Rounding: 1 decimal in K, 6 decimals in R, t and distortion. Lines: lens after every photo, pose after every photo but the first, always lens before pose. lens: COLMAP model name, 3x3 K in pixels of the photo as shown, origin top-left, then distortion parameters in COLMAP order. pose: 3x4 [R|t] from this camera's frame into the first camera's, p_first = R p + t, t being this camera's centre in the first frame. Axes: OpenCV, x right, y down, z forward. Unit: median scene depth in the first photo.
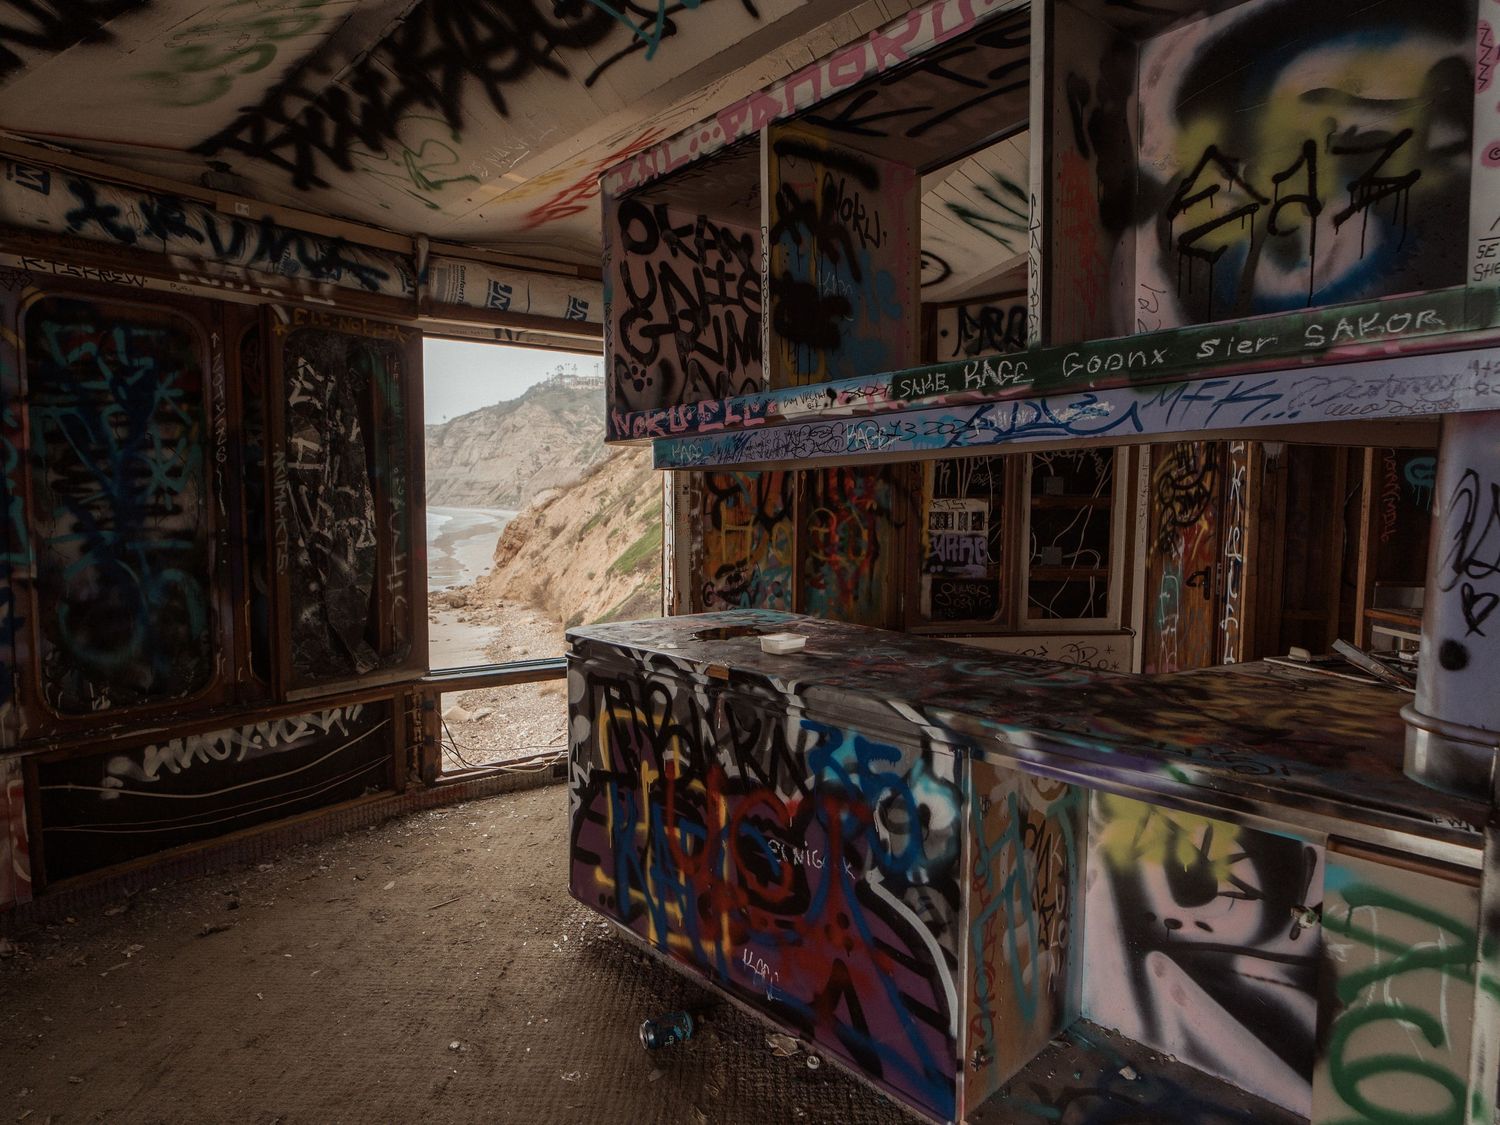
lens RADIAL K [[874.6, 0, 750.0], [0, 874.6, 562.5], [0, 0, 1]] dist [-0.001802, -0.001215]
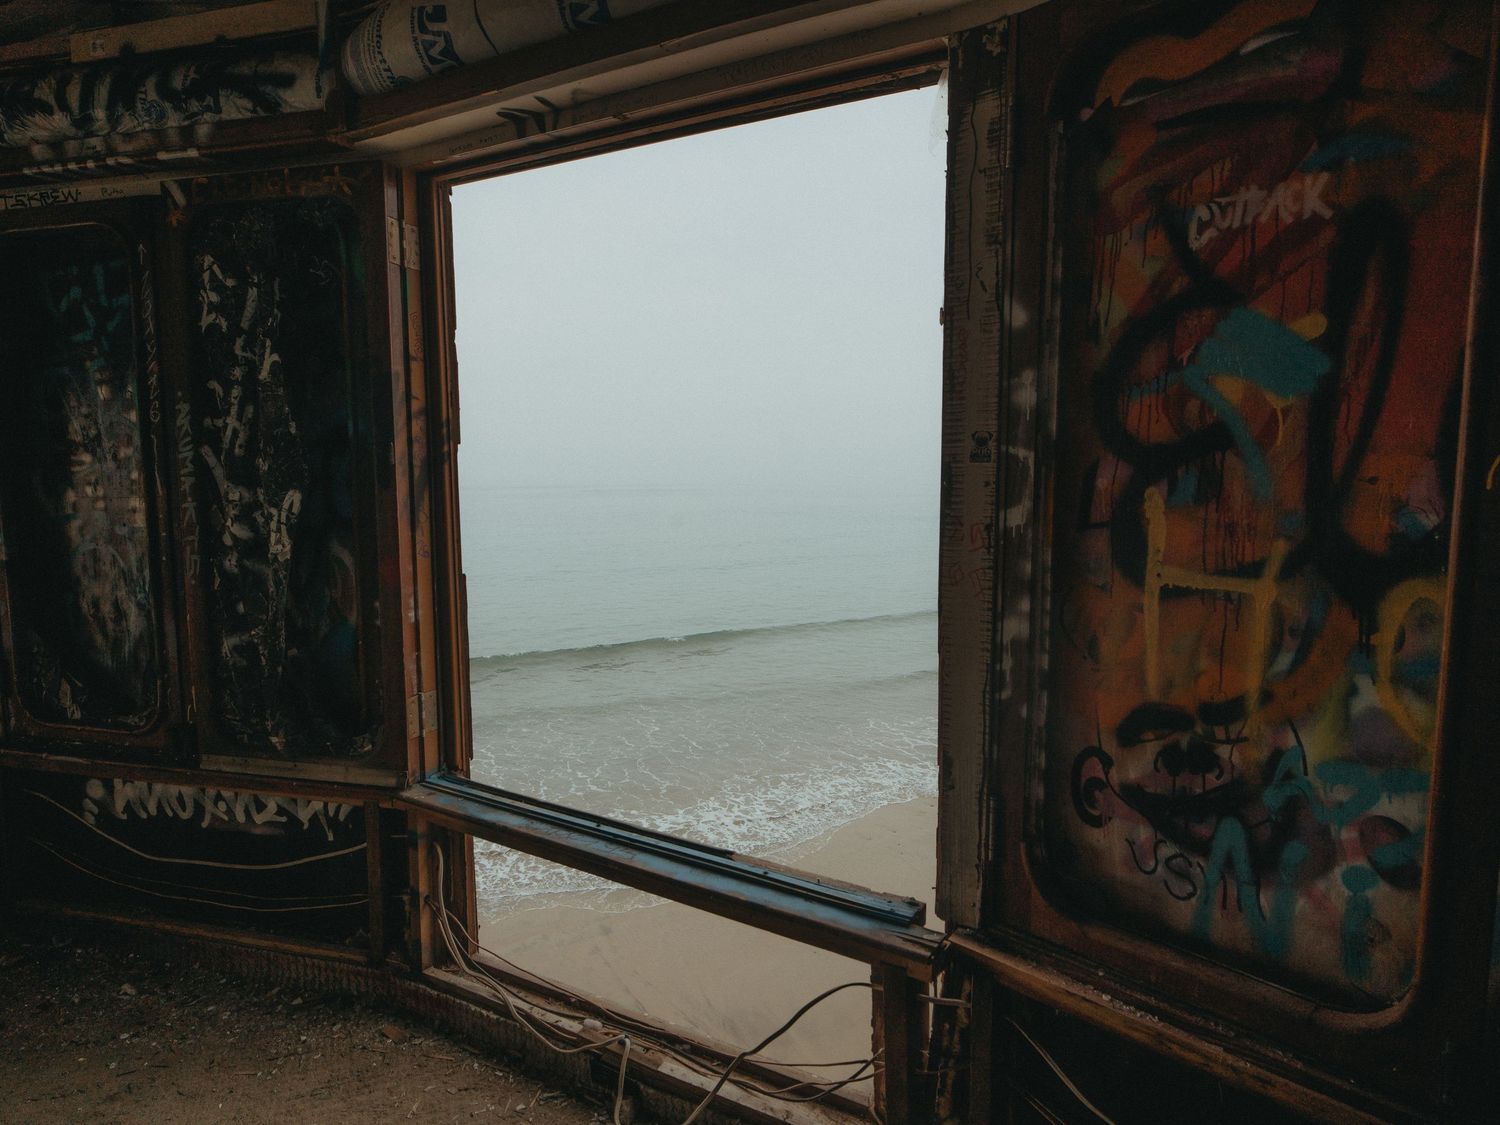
lens RADIAL K [[874.6, 0, 750.0], [0, 874.6, 562.5], [0, 0, 1]] dist [-0.001802, -0.001215]
pose [[0.405667, 0.086335, -0.909934, 0.245706], [-0.072878, 0.995415, 0.061955, -0.072570], [0.911111, 0.041181, 0.410099, 1.048943]]
